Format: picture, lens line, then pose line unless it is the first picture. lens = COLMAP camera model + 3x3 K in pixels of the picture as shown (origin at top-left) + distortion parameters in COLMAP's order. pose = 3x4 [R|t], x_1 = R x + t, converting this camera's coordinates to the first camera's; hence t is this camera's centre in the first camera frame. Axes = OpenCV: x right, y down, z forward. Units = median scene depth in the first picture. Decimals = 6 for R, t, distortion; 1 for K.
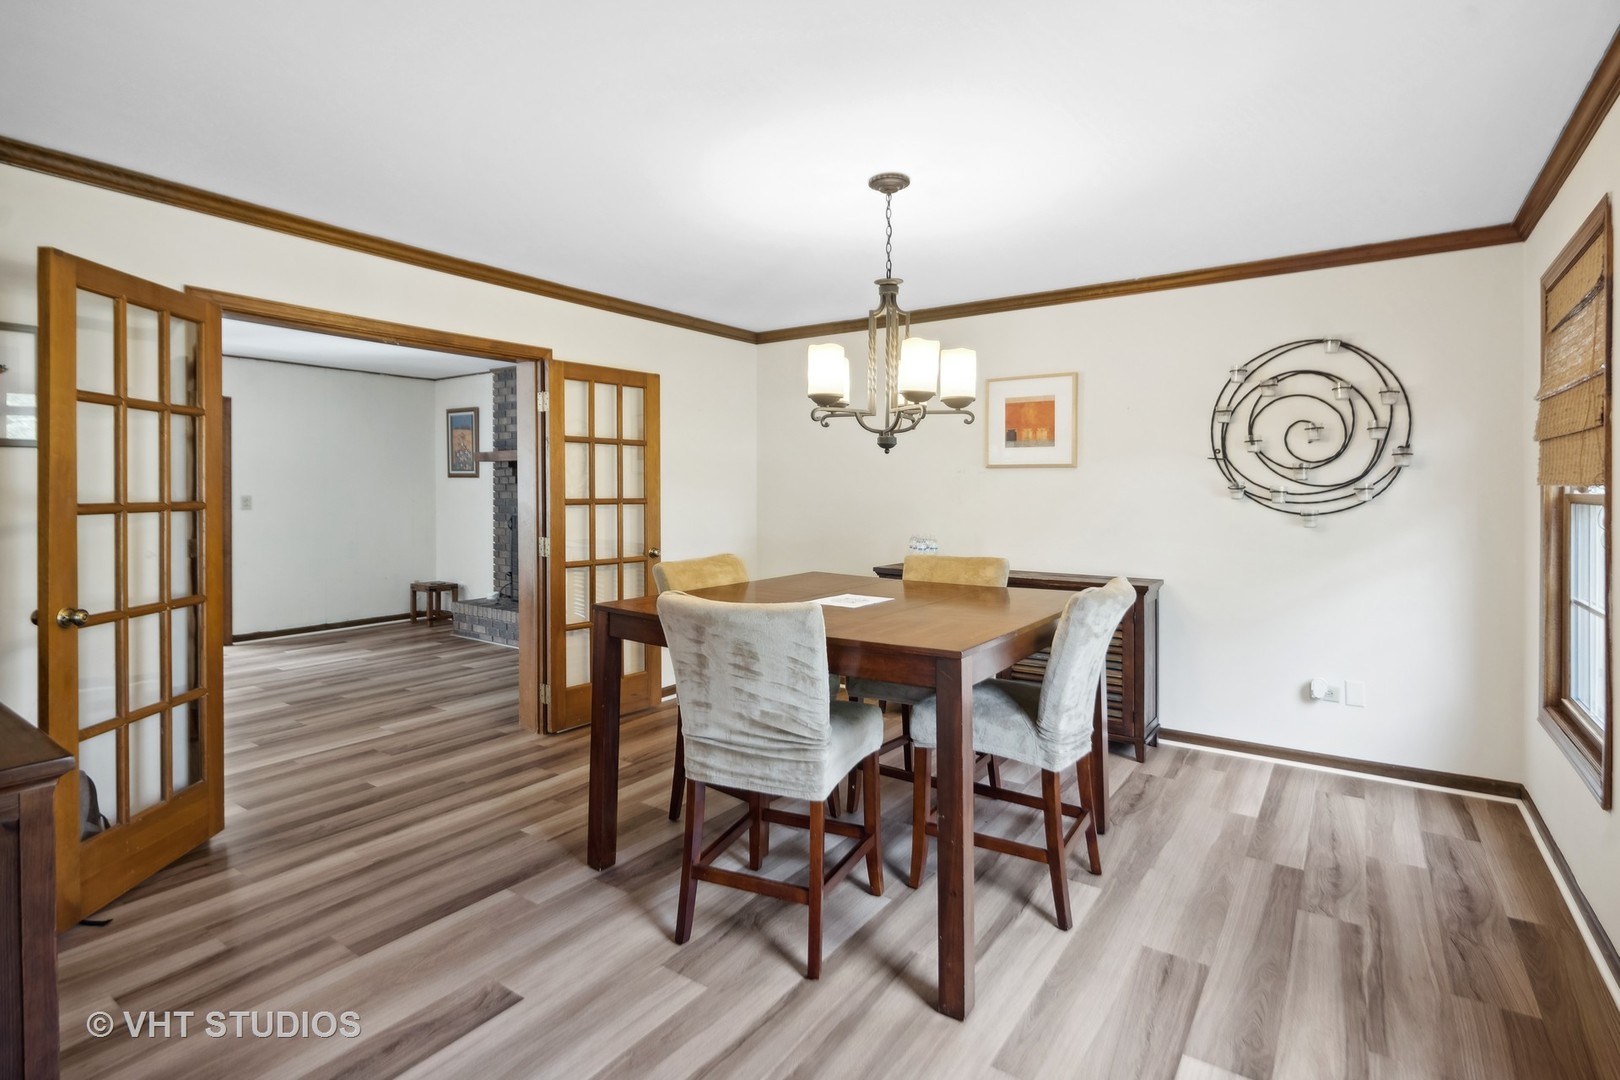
lens RADIAL K [[784.7, 0, 808.6], [0, 784.7, 490.5], [0, 0, 1]] dist [0.004107, -0.007444]
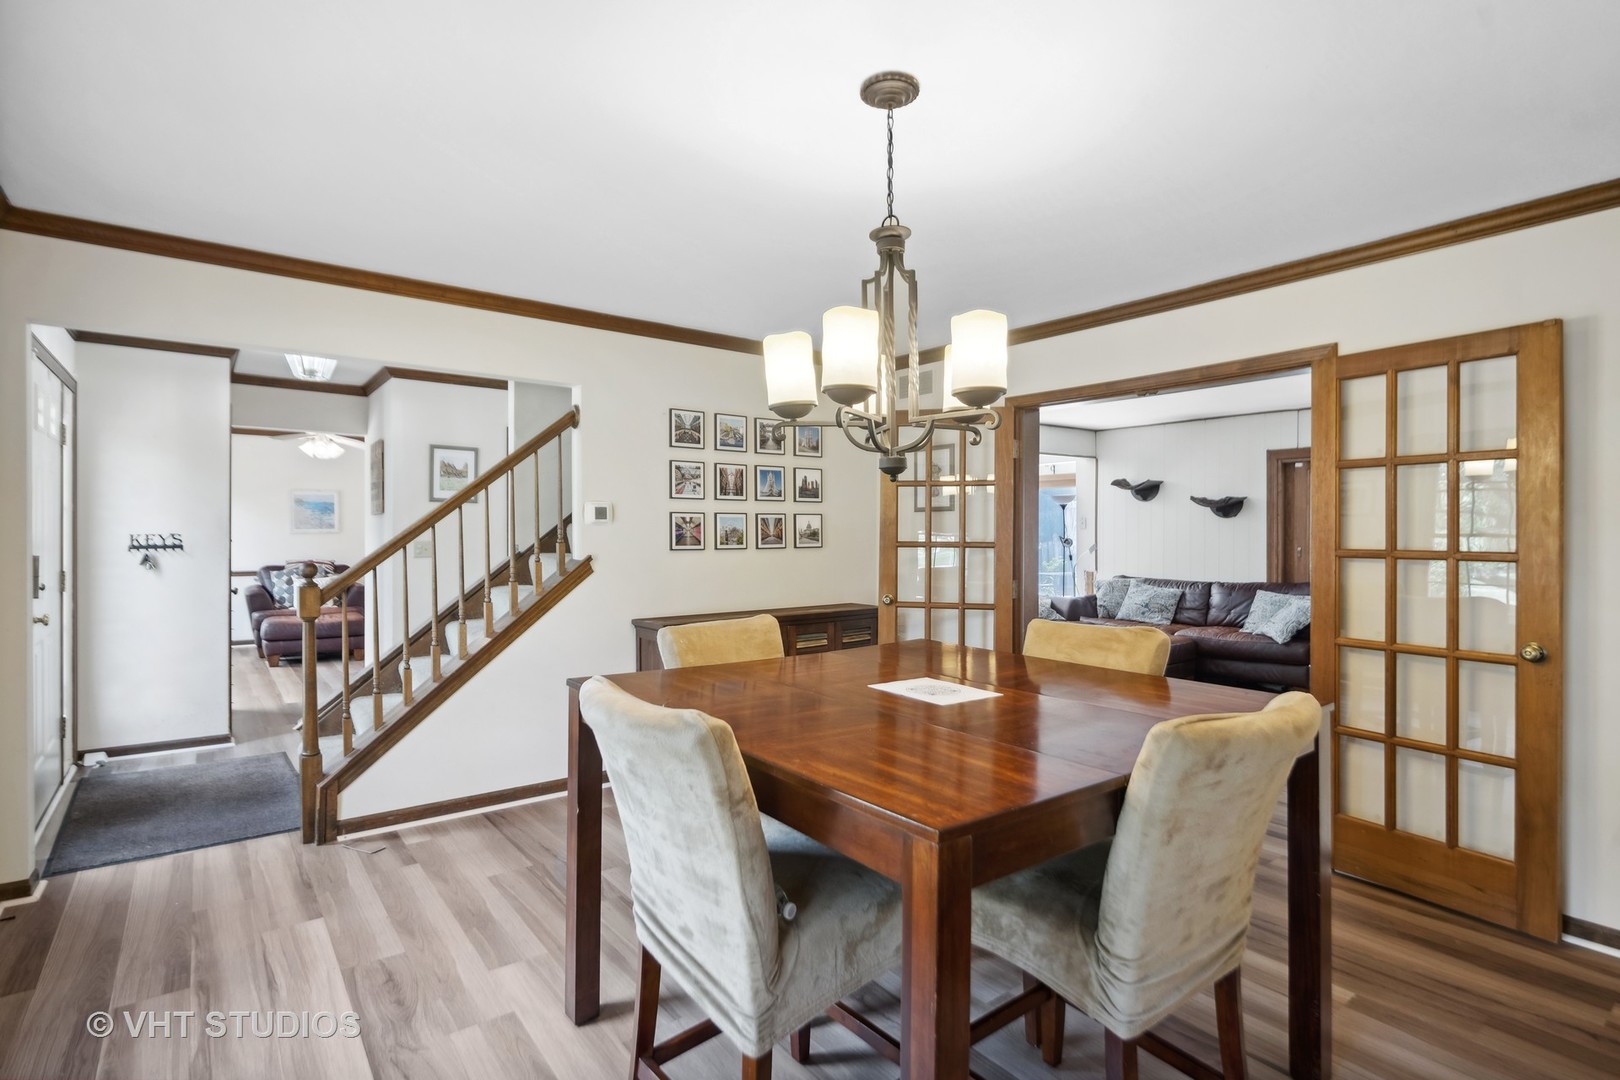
lens RADIAL K [[789.2, 0, 802.3], [0, 789.2, 528.5], [0, 0, 1]] dist [0.000035, -0.001680]
pose [[-0.302668, -0.008018, -0.953062, 0.574330], [-0.004665, 0.999965, -0.006931, -0.000295], [0.953085, 0.002348, -0.302695, 0.830470]]
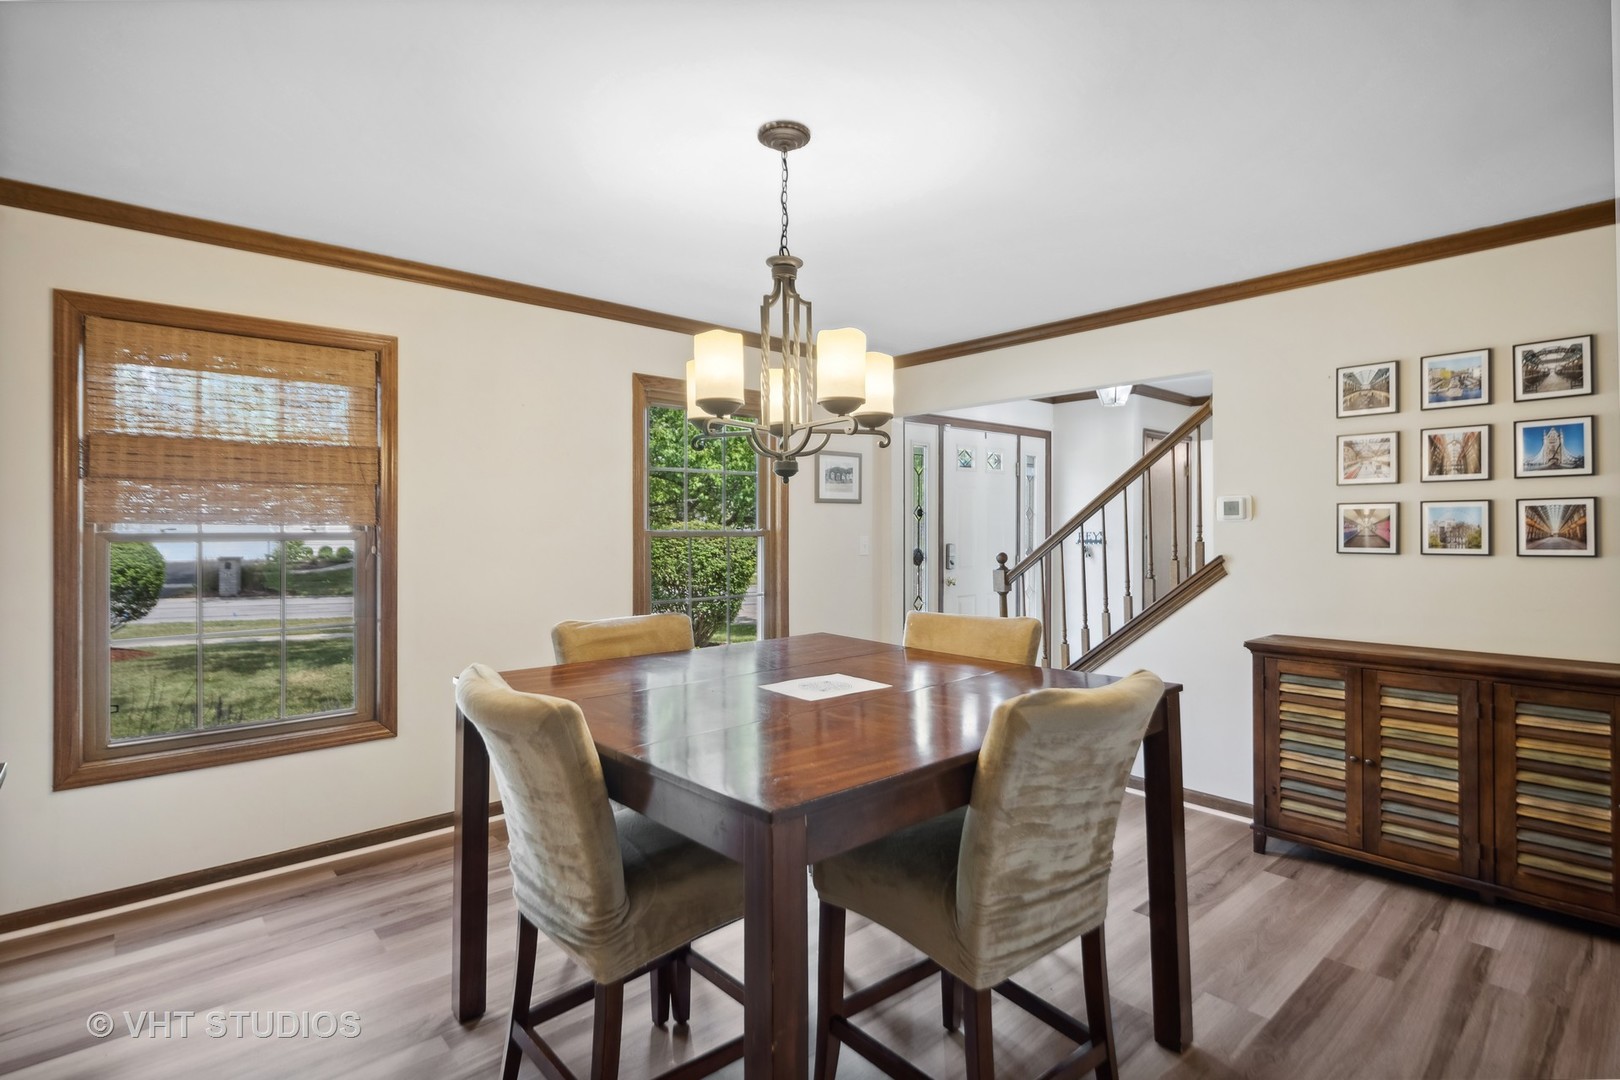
lens RADIAL K [[789.2, 0, 802.3], [0, 789.2, 528.5], [0, 0, 1]] dist [0.000035, -0.001680]
pose [[-0.973375, -0.000740, 0.229216, -0.066920], [-0.000896, 0.999999, -0.000578, -0.002249], [-0.229216, -0.000768, -0.973375, 1.280716]]
